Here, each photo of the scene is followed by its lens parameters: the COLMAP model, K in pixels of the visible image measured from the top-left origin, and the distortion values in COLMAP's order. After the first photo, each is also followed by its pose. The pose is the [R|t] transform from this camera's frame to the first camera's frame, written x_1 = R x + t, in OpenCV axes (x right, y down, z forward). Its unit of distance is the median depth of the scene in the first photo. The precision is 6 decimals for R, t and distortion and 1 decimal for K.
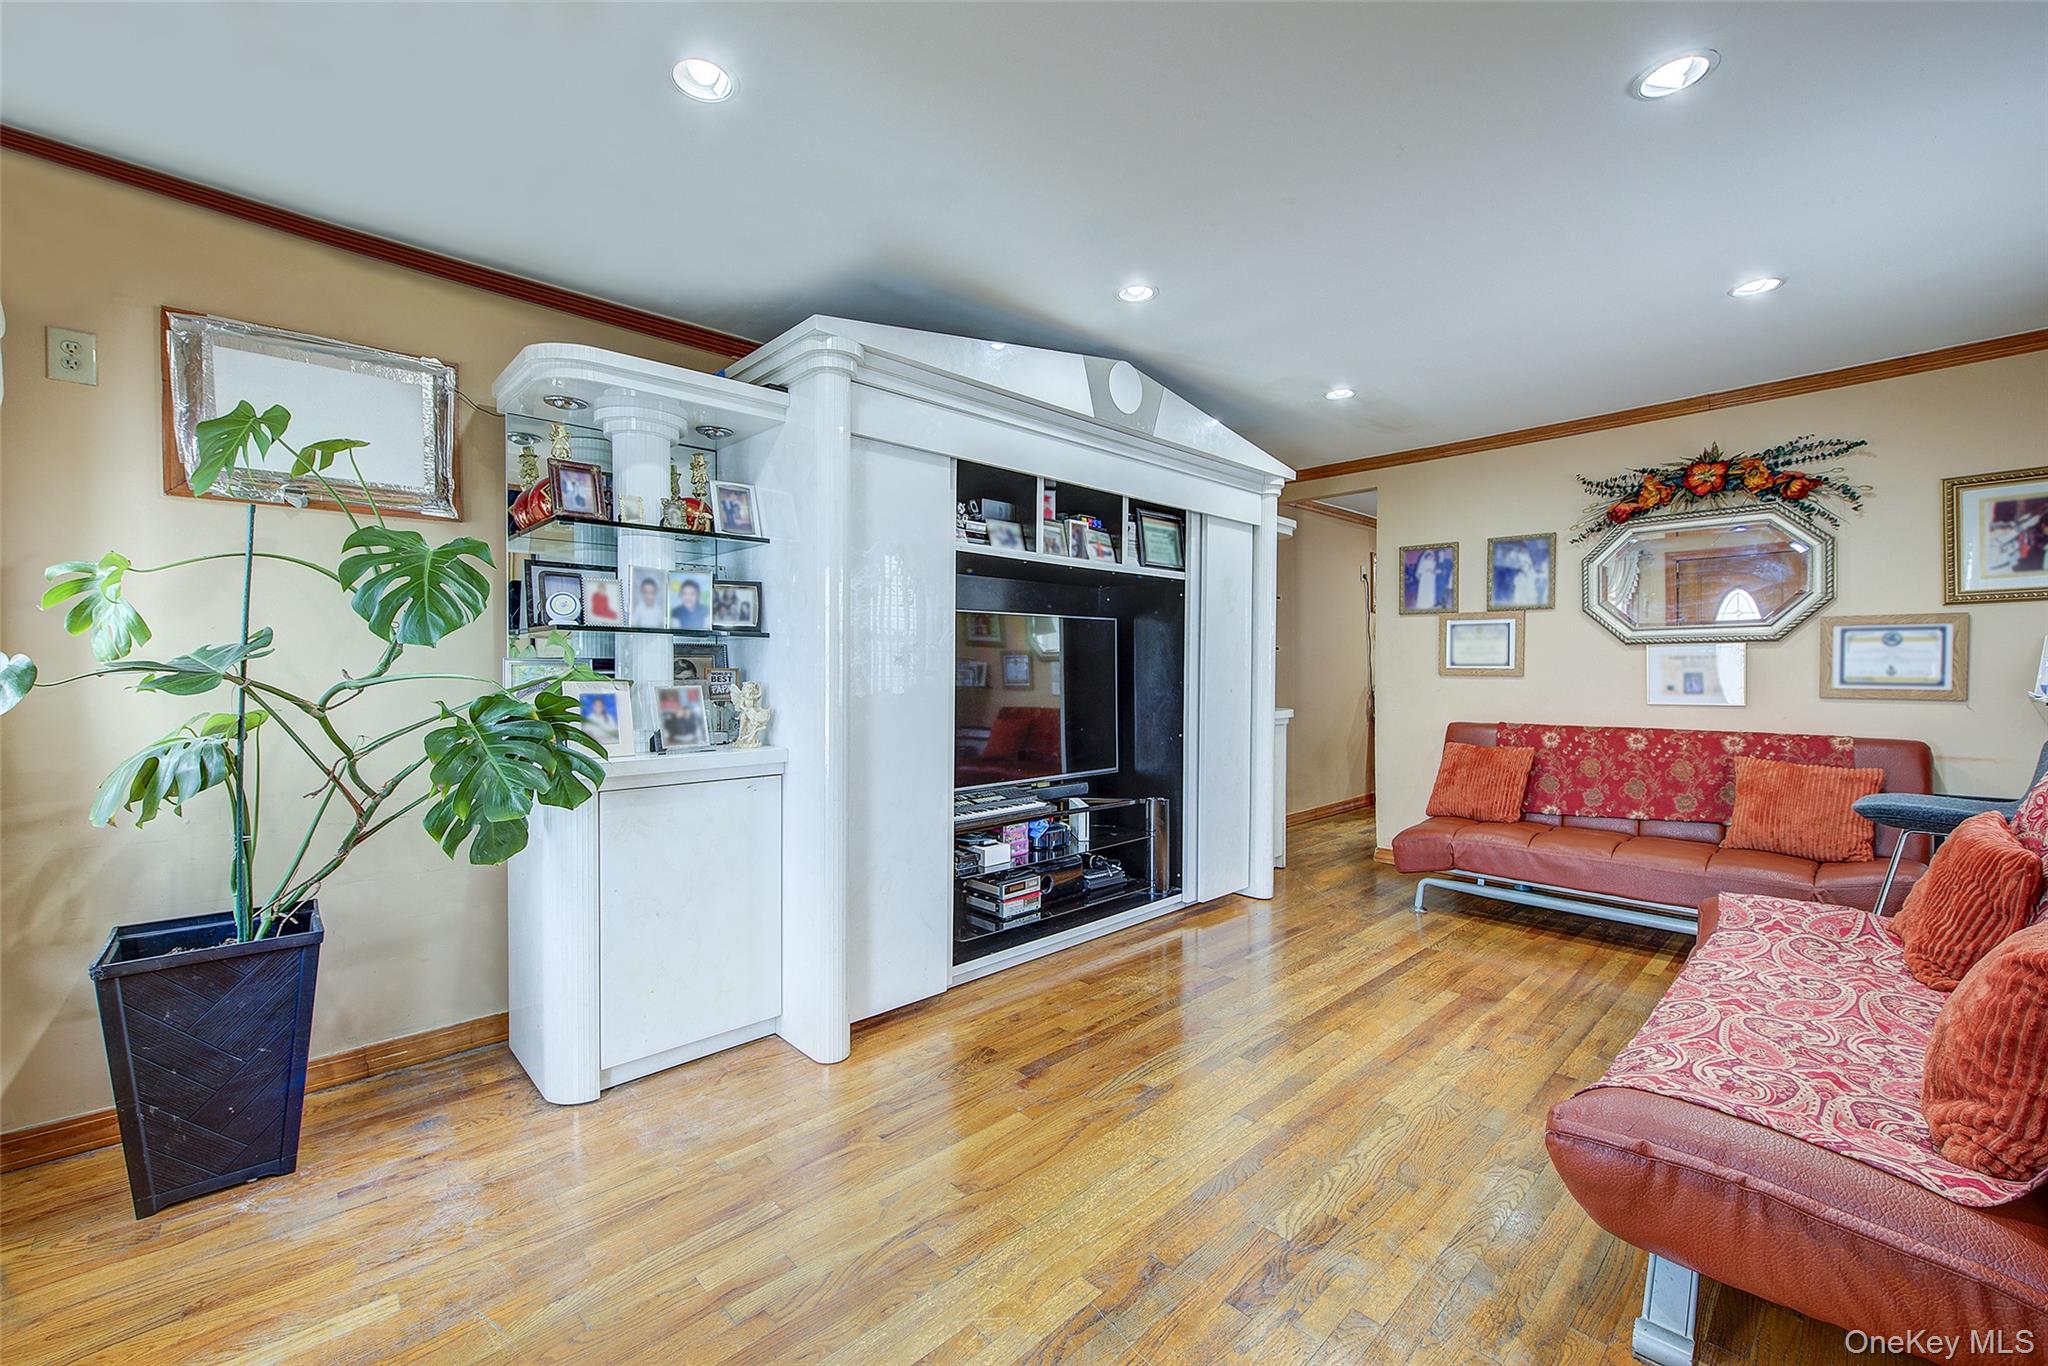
lens RADIAL K [[820.1, 0, 1027.3], [0, 820.1, 680.8], [0, 0, 1]] dist [-0.000306, -0.002760]
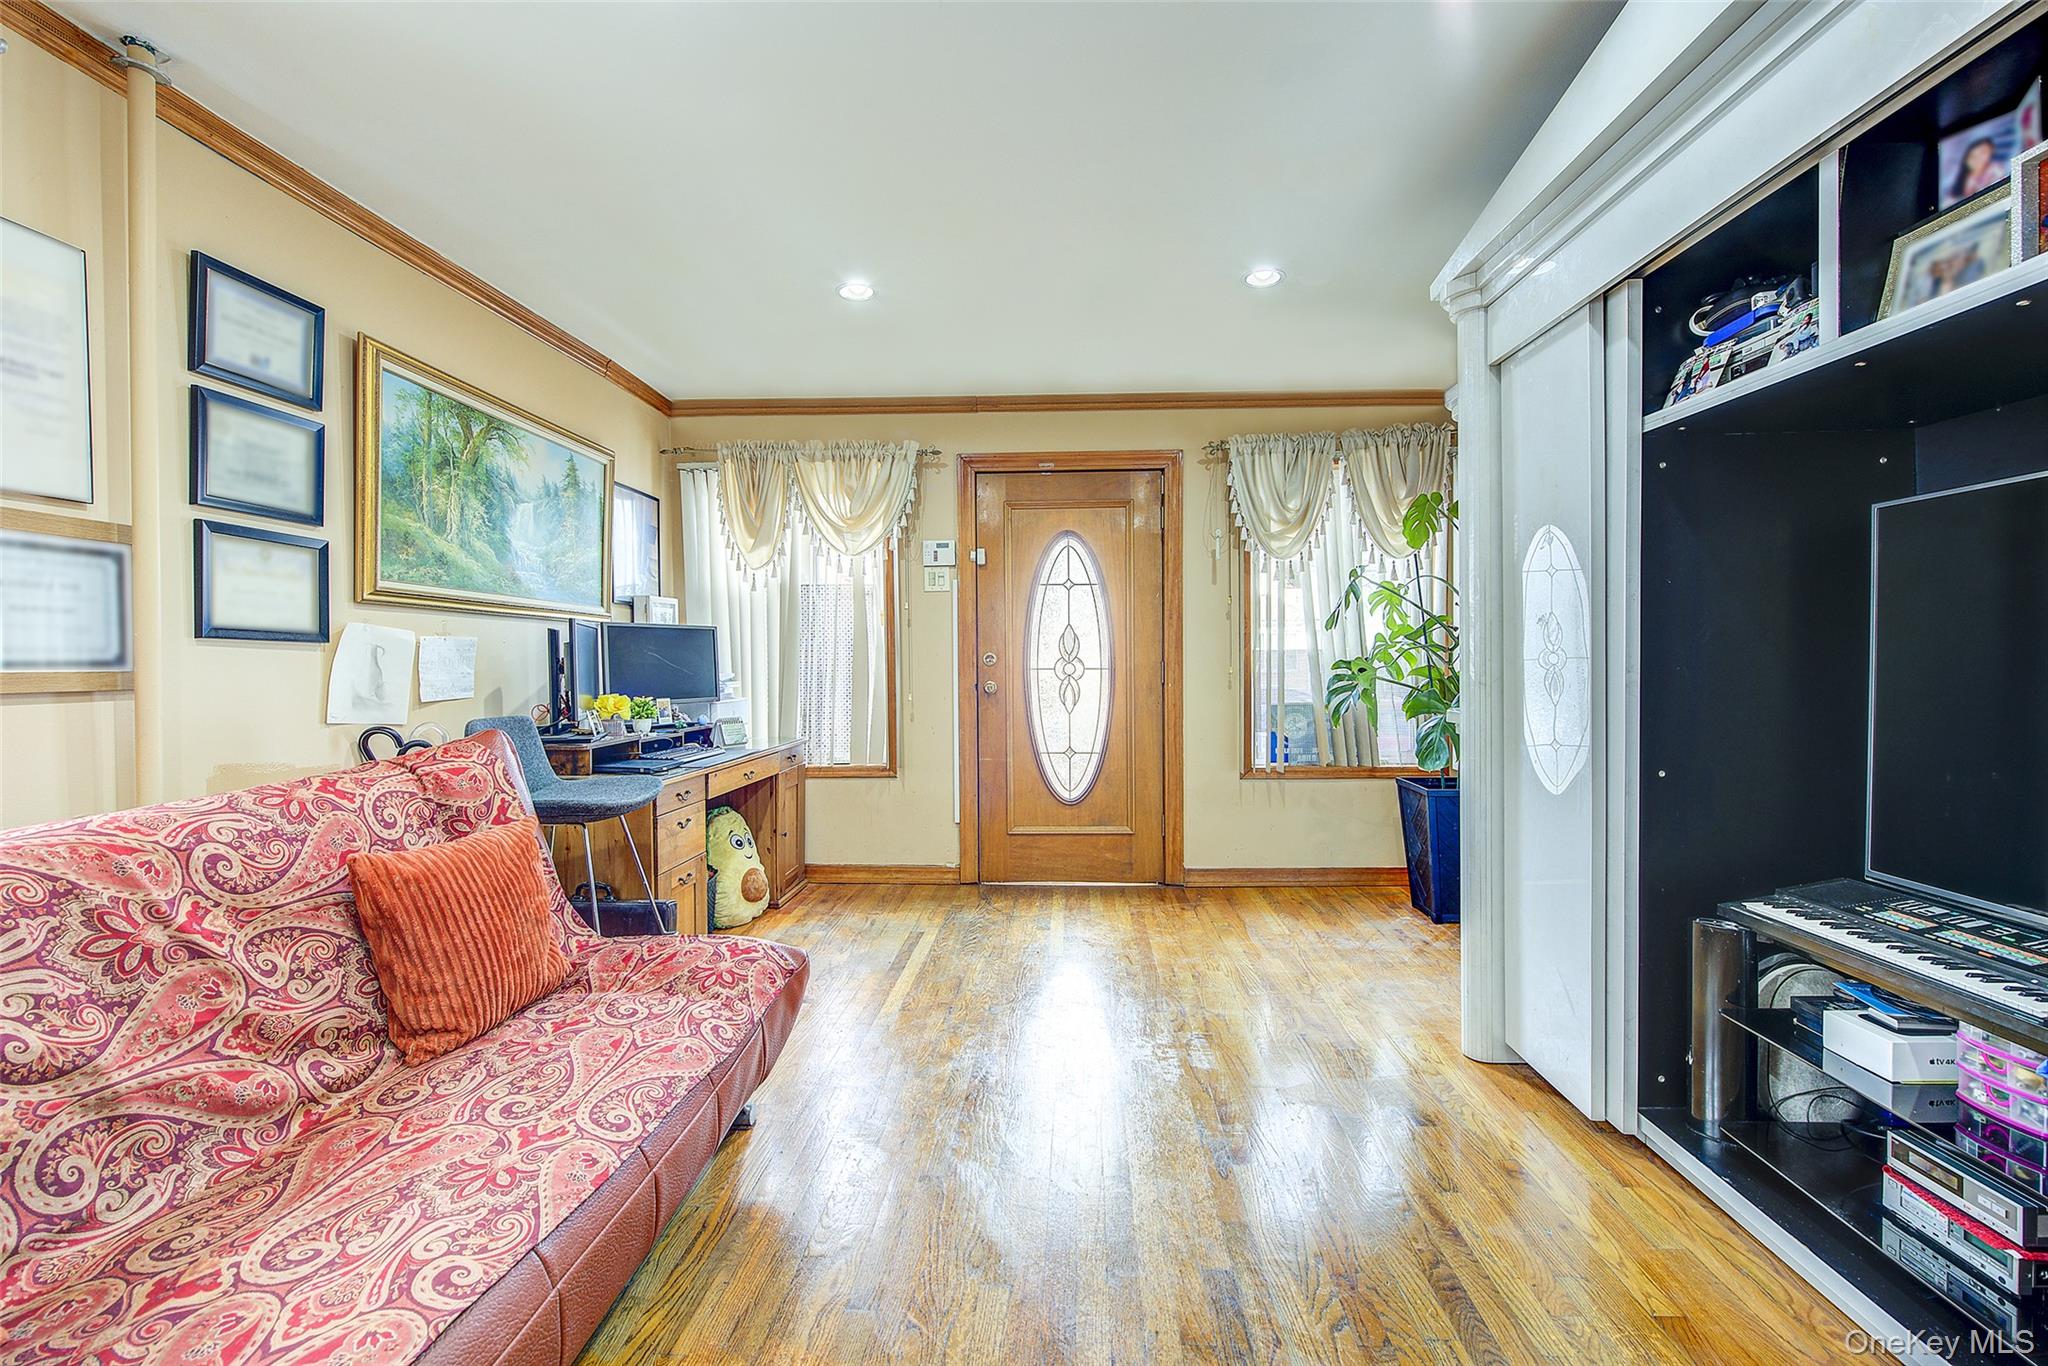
lens RADIAL K [[873.3, 0, 1031.3], [0, 873.3, 678.8], [0, 0, 1]] dist [-0.000313, -0.002757]
pose [[-0.723288, 0.026730, -0.690029, 0.581432], [0.000451, 0.999269, 0.038237, -0.002573], [0.690547, 0.027345, -0.722771, 0.983874]]
